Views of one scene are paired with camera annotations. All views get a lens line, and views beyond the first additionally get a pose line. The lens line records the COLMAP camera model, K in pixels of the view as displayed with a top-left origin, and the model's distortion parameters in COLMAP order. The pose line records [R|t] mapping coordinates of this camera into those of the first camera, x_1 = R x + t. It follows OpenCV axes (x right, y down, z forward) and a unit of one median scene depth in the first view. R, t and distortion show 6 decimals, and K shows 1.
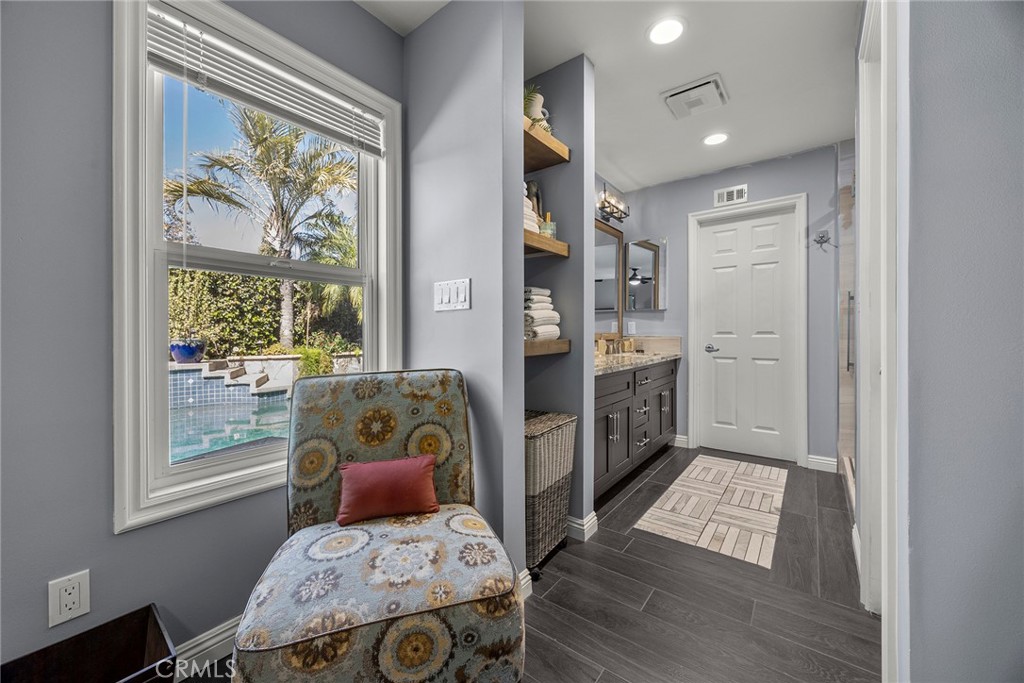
lens RADIAL K [[396.4, 0, 507.7], [0, 396.4, 332.2], [0, 0, 1]] dist [-0.004163, 0.000284]
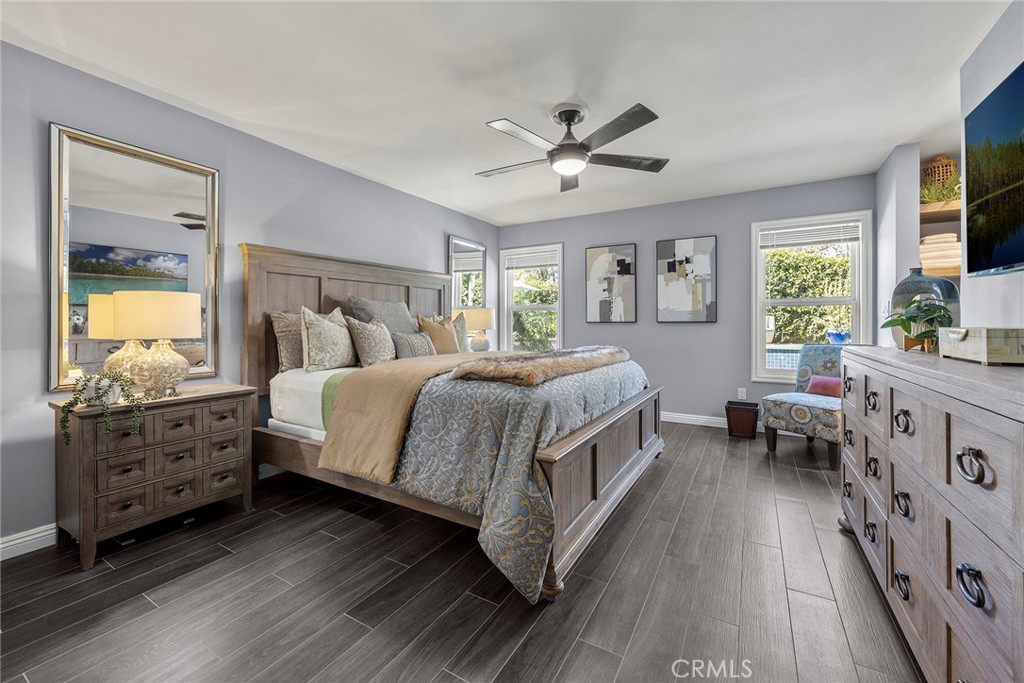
lens RADIAL K [[396.4, 0, 519.9], [0, 396.4, 316.2], [0, 0, 1]] dist [-0.004163, 0.000284]
pose [[0.127116, -0.012007, -0.991815, 1.996181], [-0.000242, 0.999926, -0.012136, -0.045240], [0.991888, 0.001782, 0.127104, -1.338027]]
